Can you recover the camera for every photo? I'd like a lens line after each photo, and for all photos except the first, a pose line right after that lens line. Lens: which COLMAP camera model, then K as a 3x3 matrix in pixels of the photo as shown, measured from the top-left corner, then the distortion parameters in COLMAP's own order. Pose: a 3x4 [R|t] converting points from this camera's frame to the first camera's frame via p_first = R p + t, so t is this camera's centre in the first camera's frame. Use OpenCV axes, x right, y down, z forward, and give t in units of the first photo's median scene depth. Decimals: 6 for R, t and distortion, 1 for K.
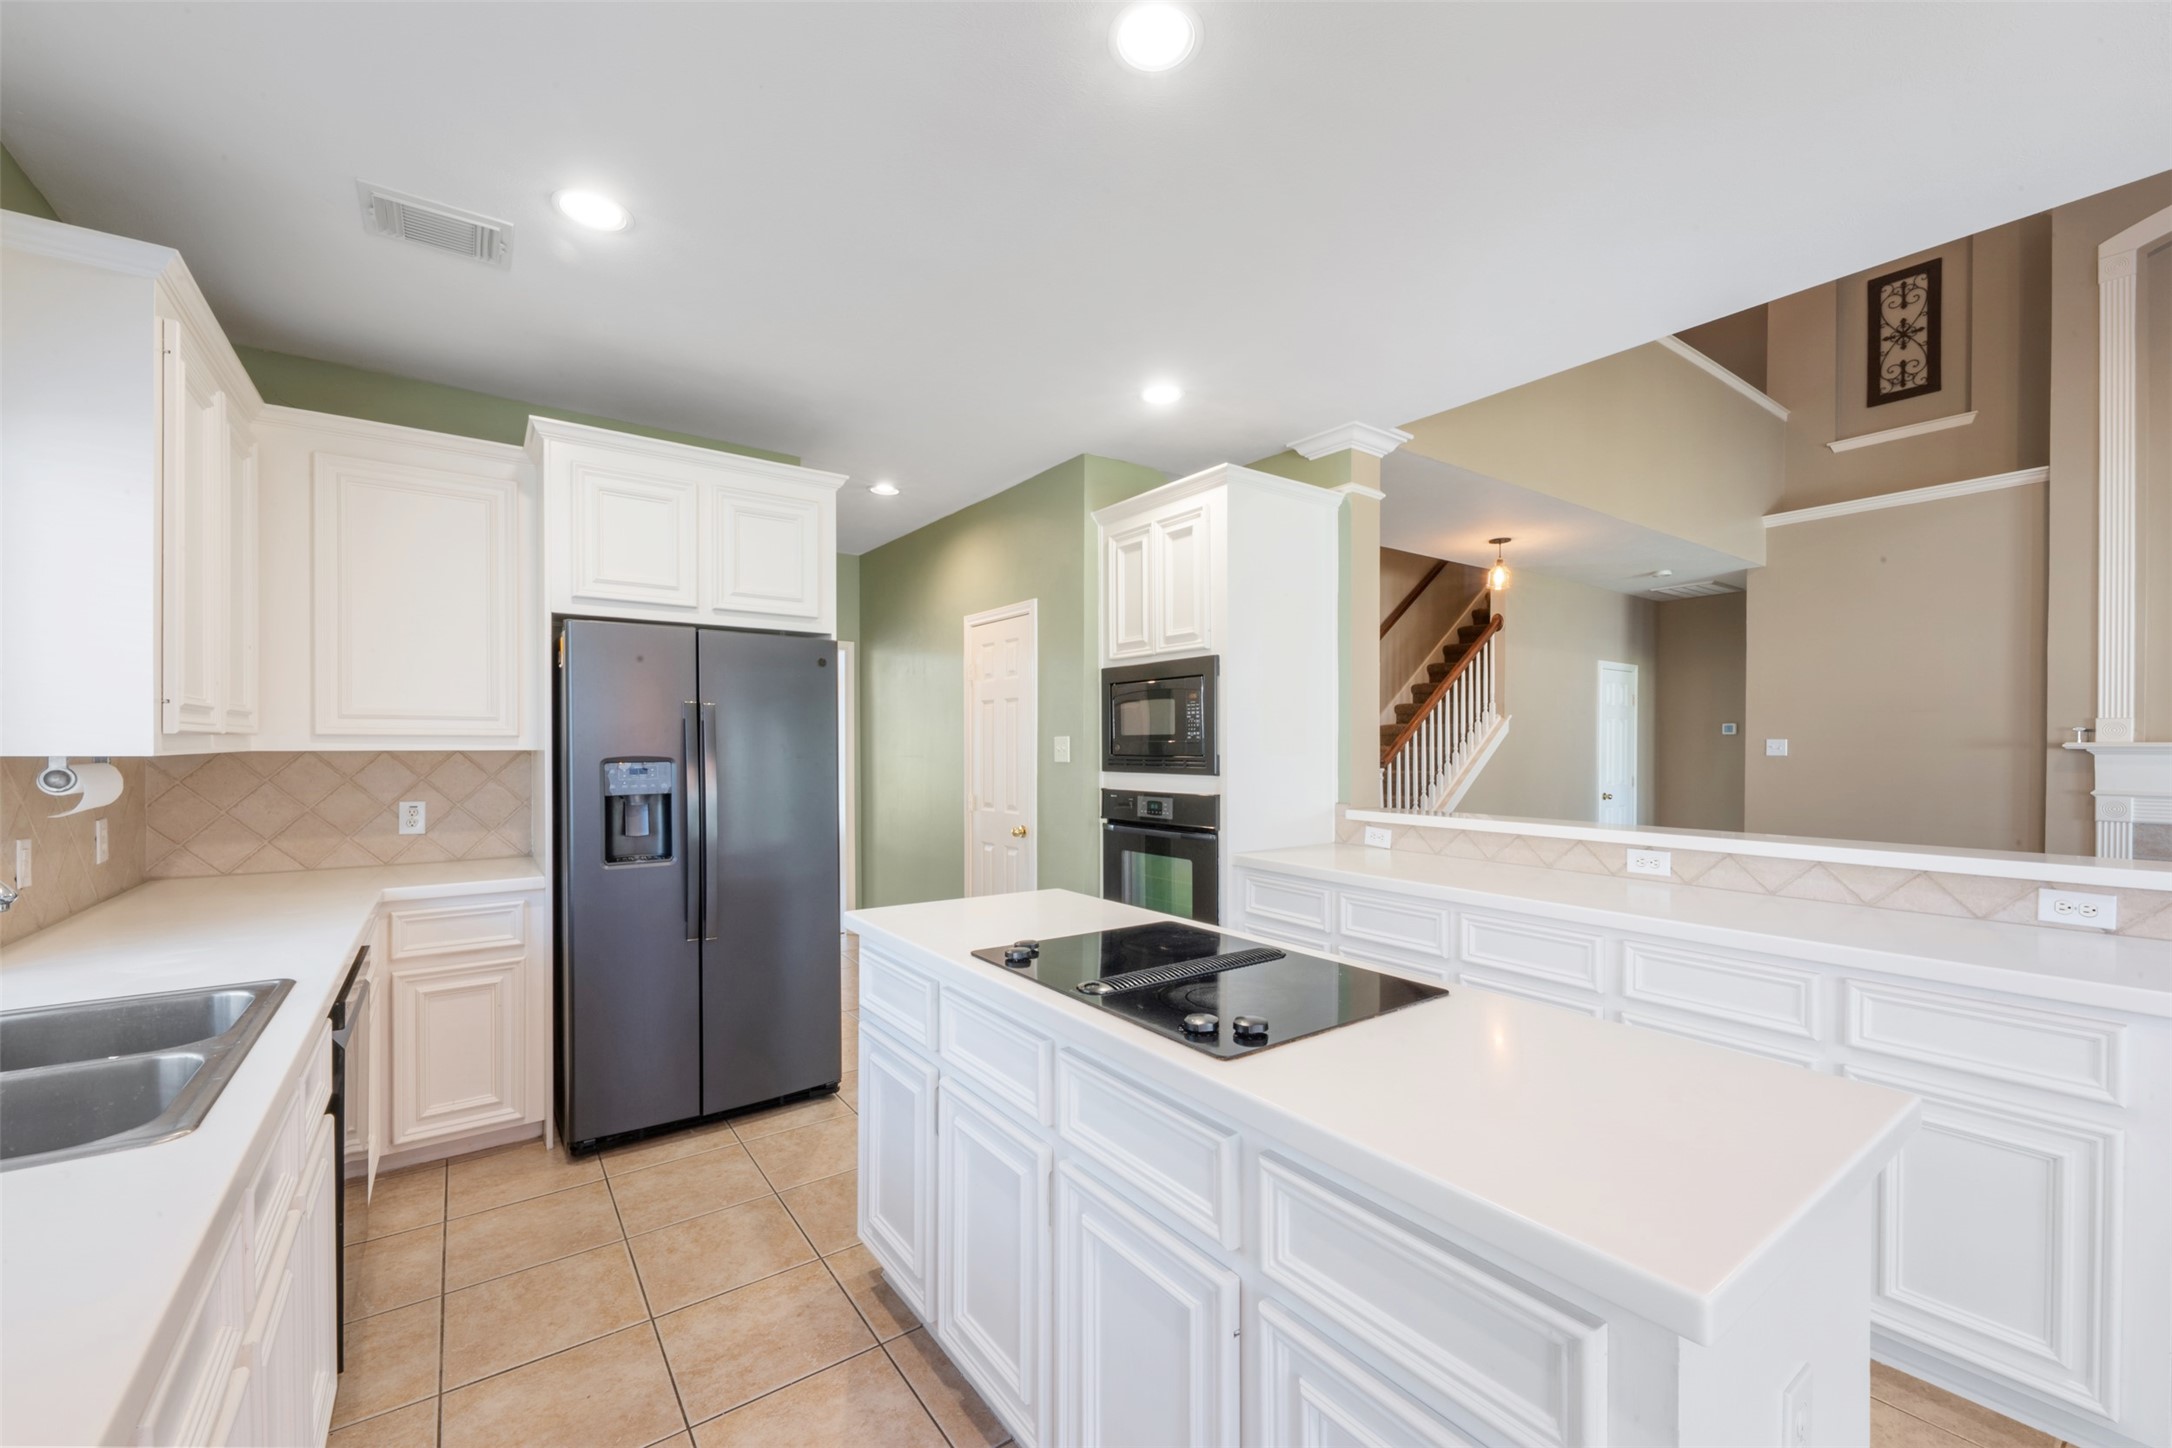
lens RADIAL K [[865.9, 0, 1084.9], [0, 865.9, 743.3], [0, 0, 1]] dist [0.011979, -0.000394]
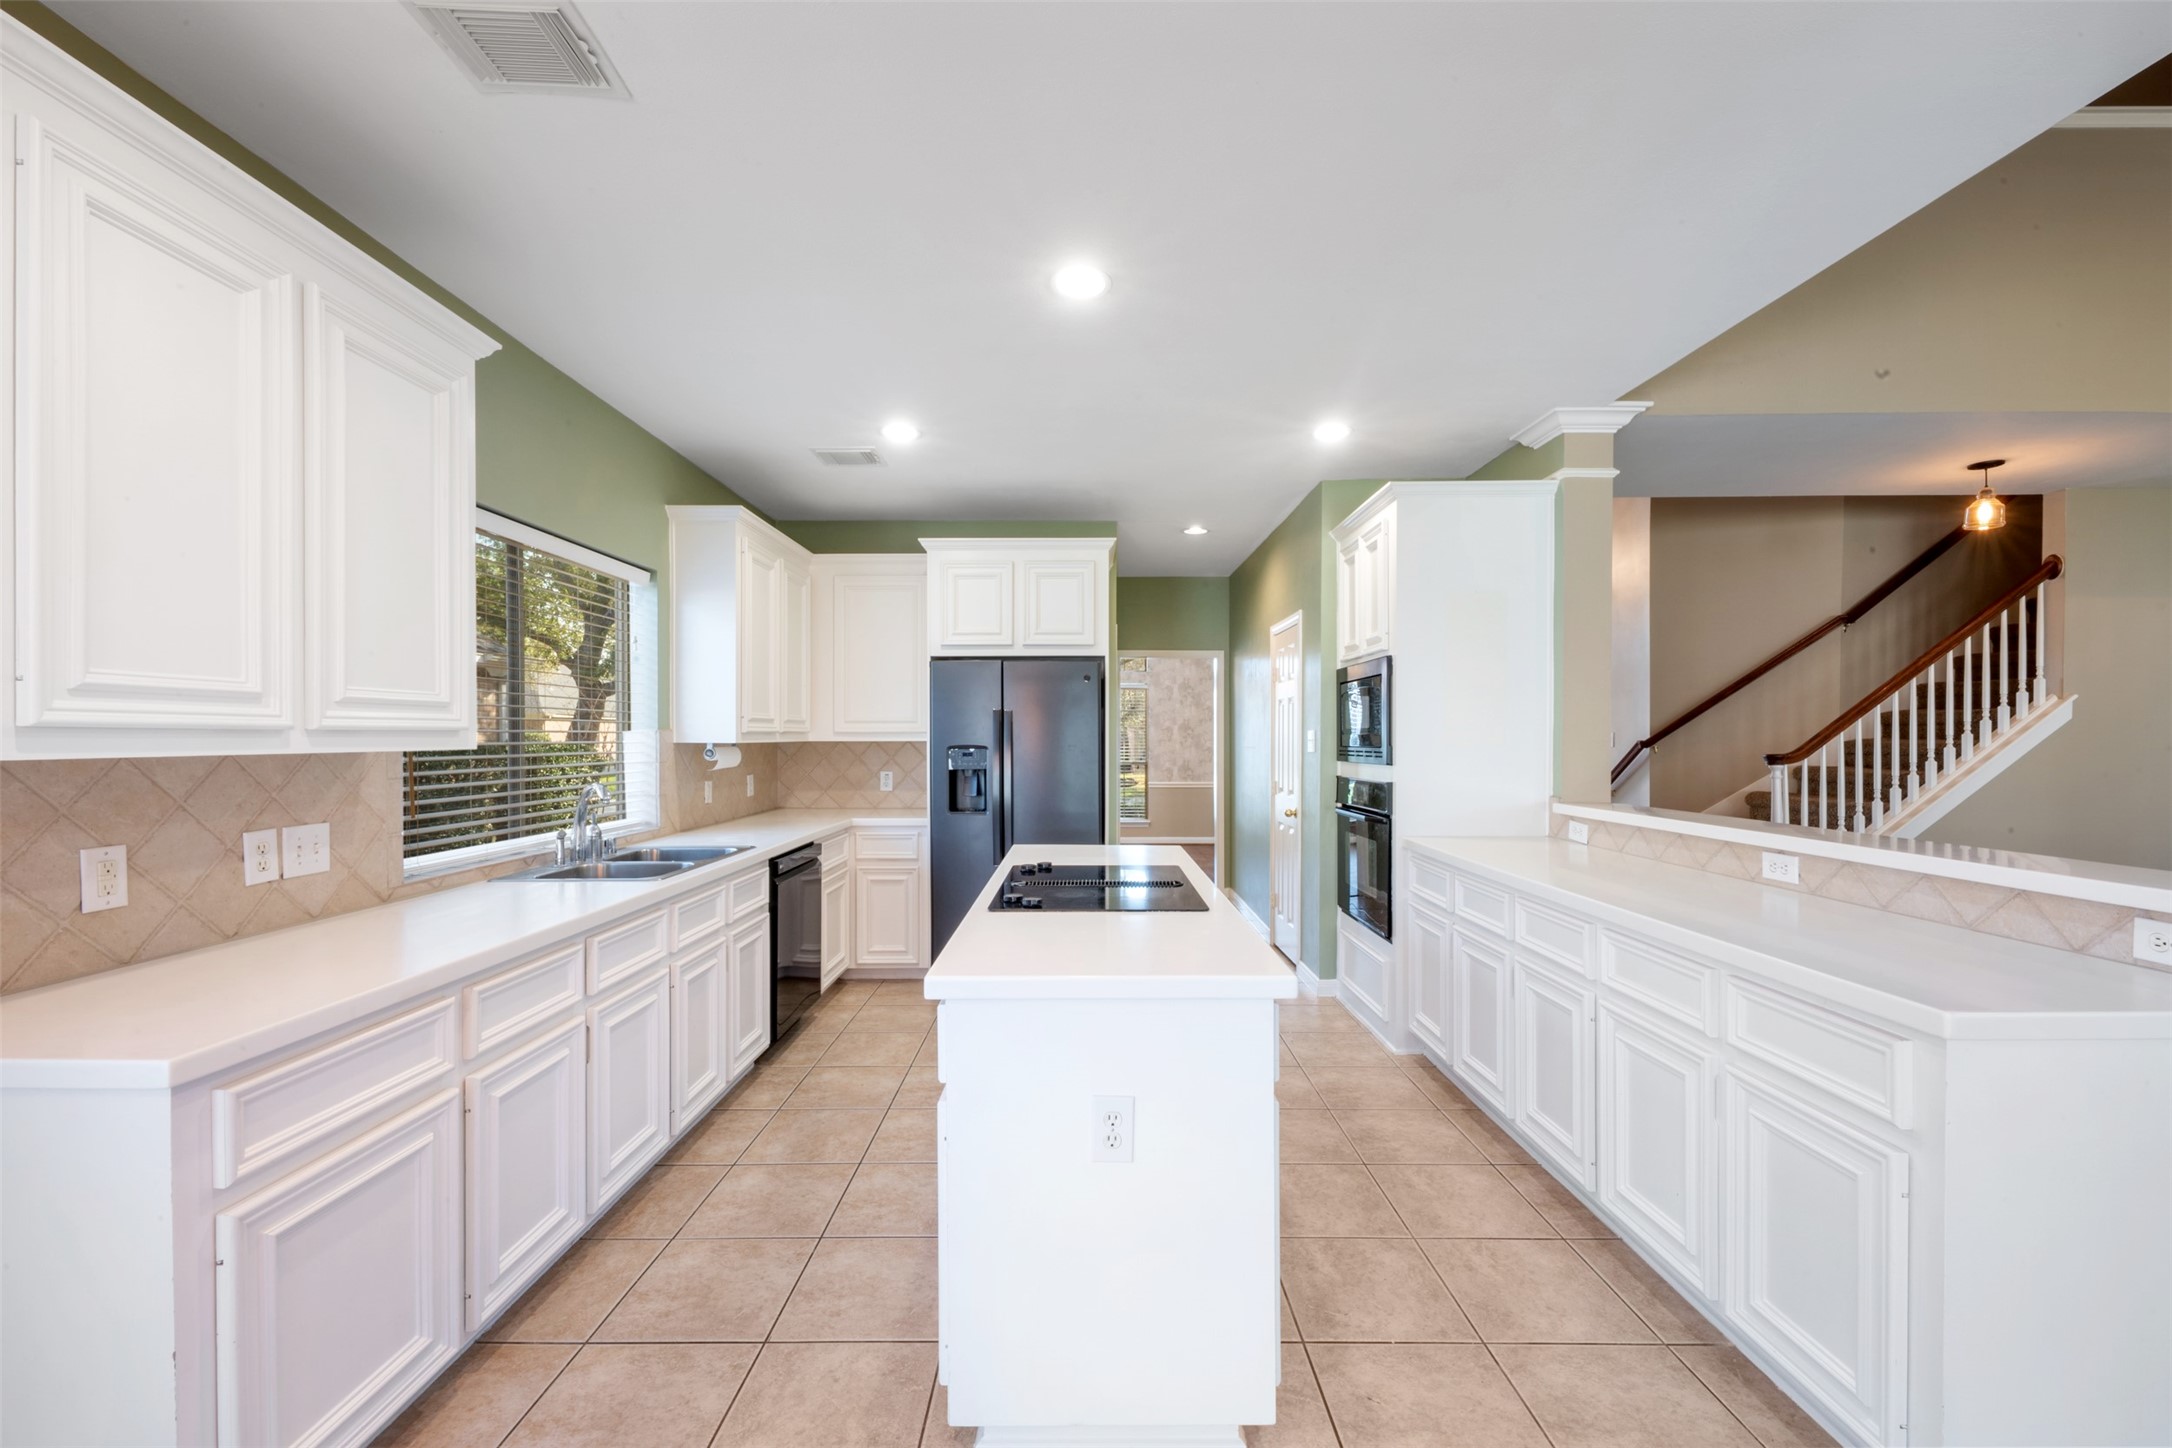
lens RADIAL K [[865.9, 0, 1084.9], [0, 865.9, 743.3], [0, 0, 1]] dist [0.011979, -0.000394]
pose [[0.810417, 0.002856, -0.585846, 0.547435], [0.001803, 0.999971, 0.007369, 0.000620], [0.585850, -0.007028, 0.810389, -0.136676]]
